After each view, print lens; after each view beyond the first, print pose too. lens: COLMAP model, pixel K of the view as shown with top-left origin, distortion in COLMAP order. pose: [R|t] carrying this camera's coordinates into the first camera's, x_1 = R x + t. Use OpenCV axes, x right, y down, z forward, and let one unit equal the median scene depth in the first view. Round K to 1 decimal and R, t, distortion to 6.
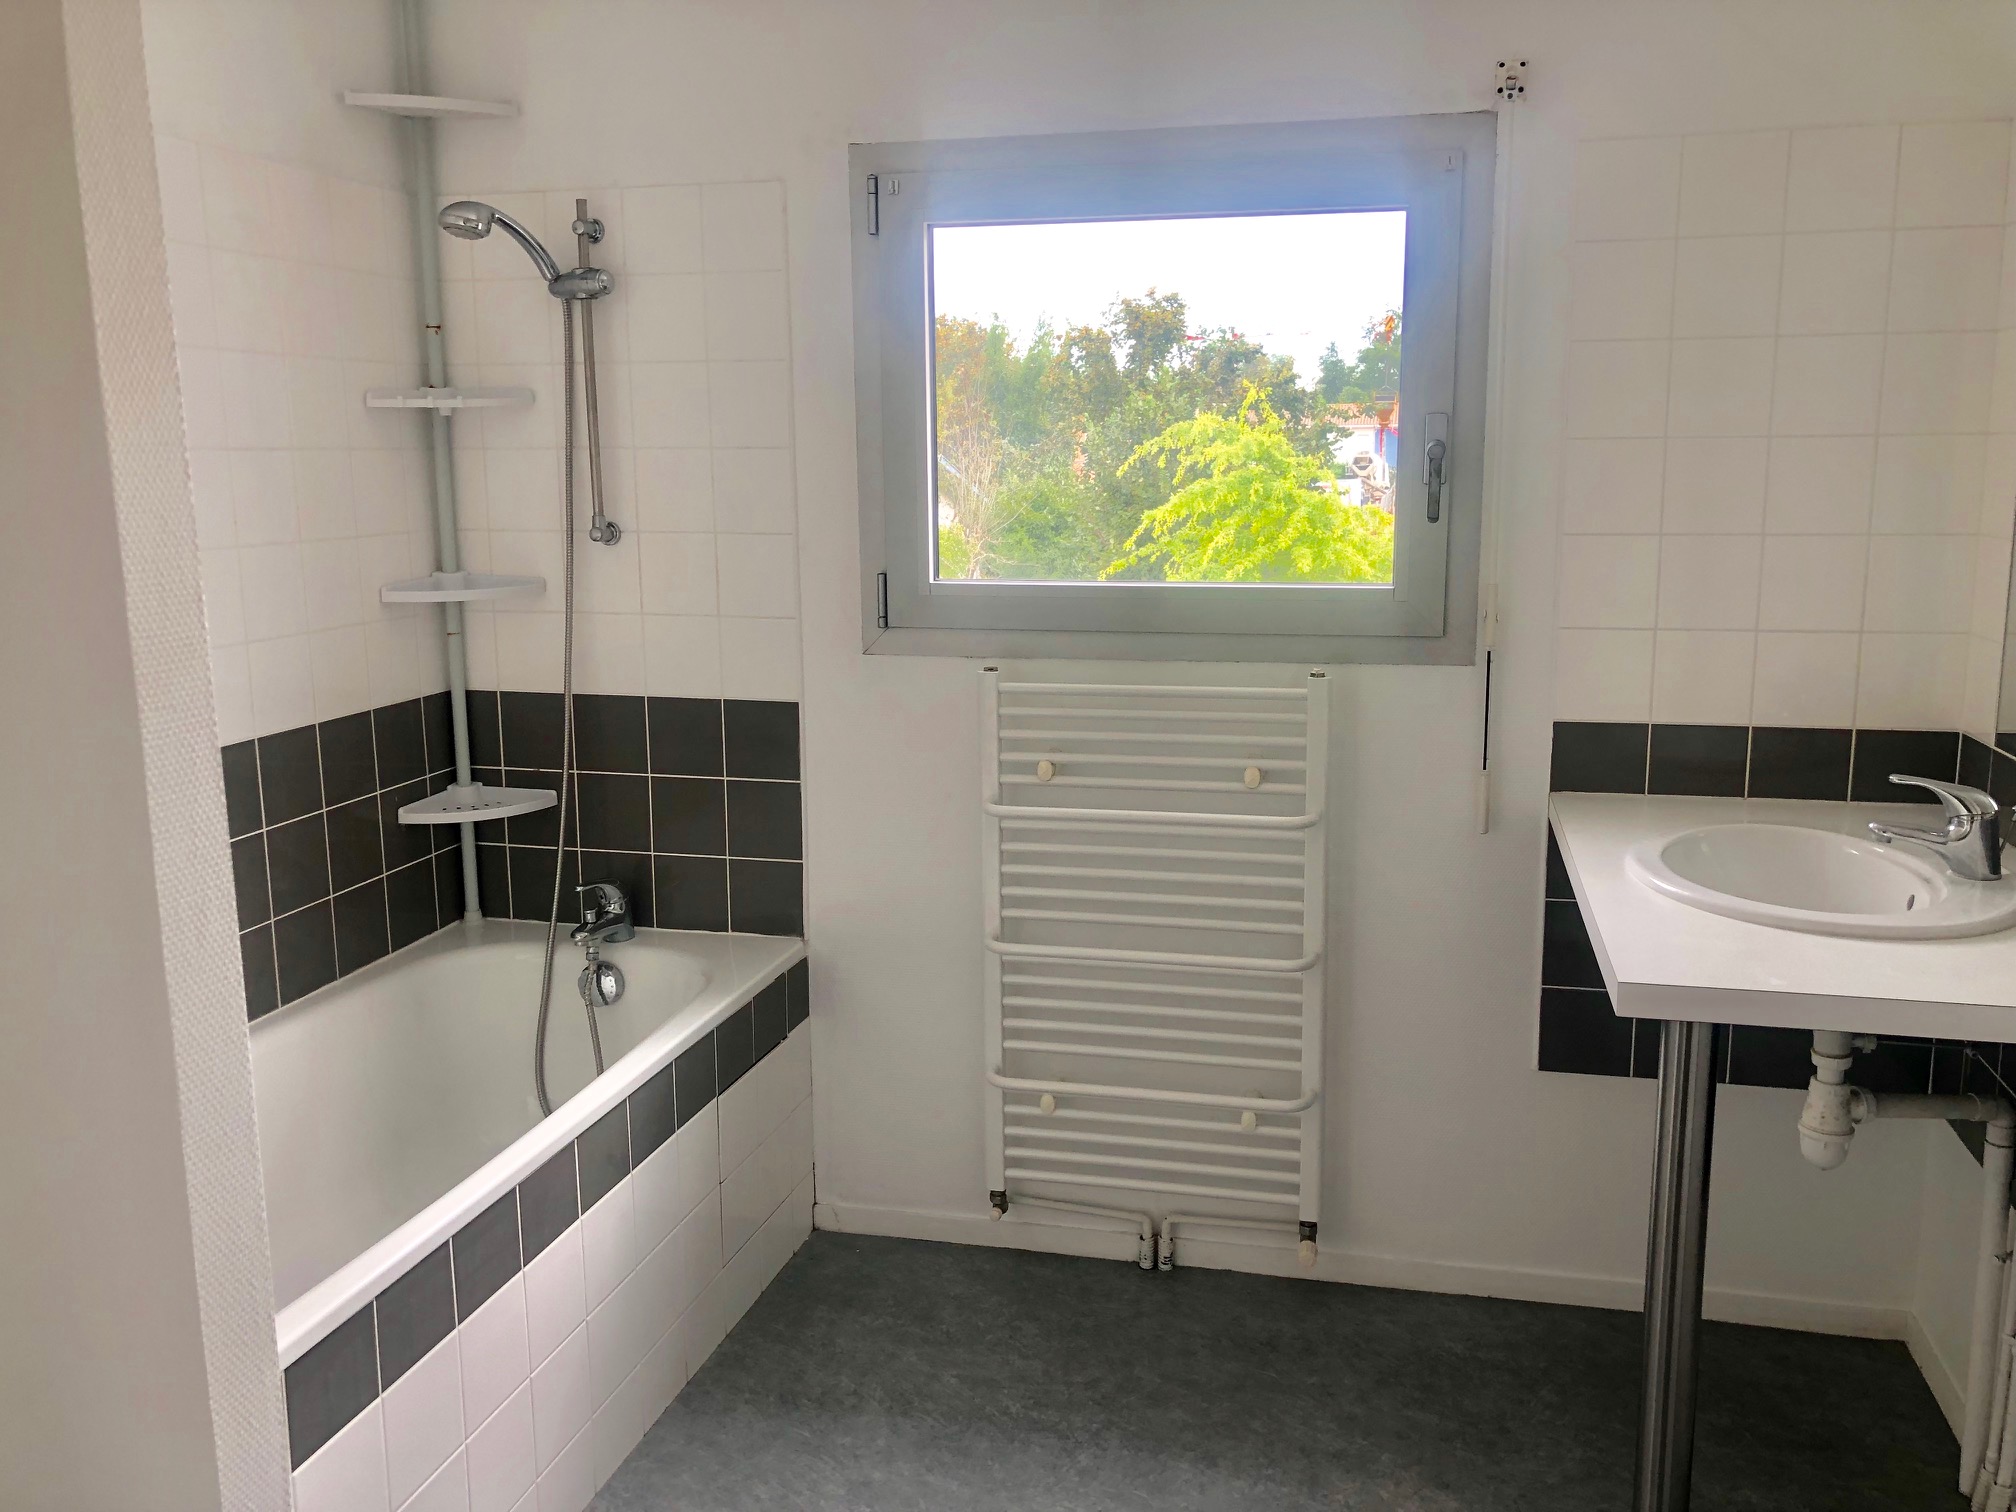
lens RADIAL K [[1664.5, 0, 1013.7], [0, 1664.5, 752.3], [0, 0, 1]] dist [0.029255, -0.034266]
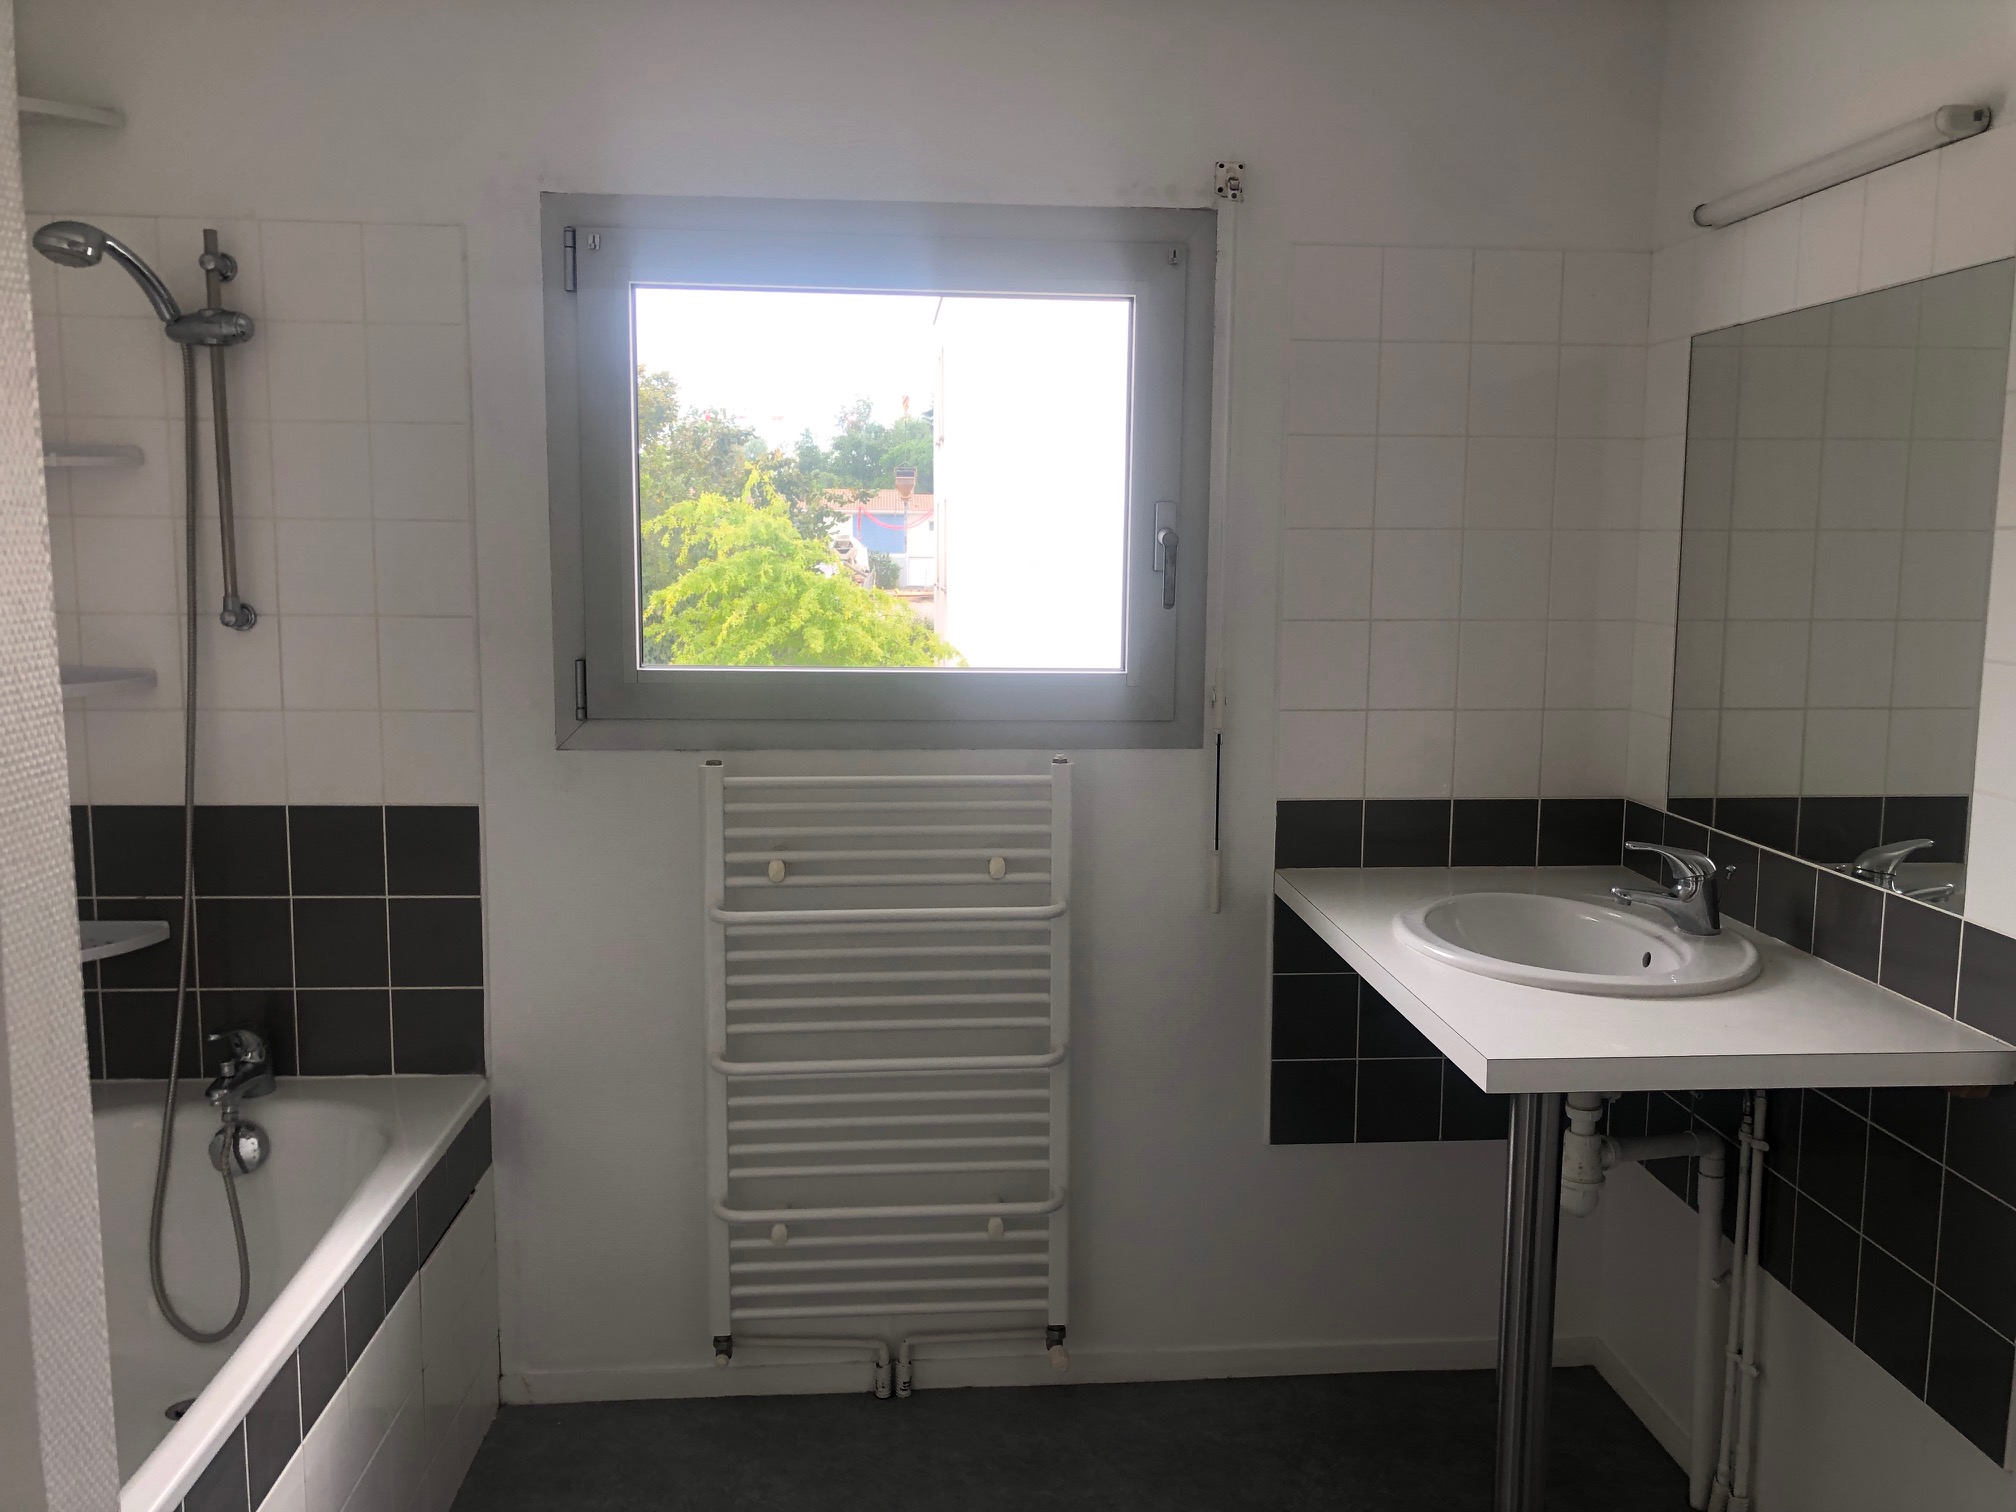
lens RADIAL K [[1664.5, 0, 1014.5], [0, 1664.5, 752.2], [0, 0, 1]] dist [0.029255, -0.034266]
pose [[0.951433, -0.024409, 0.306887, -0.133806], [0.039049, 0.998369, -0.041656, -0.011006], [-0.305369, 0.051616, 0.950834, 0.069078]]
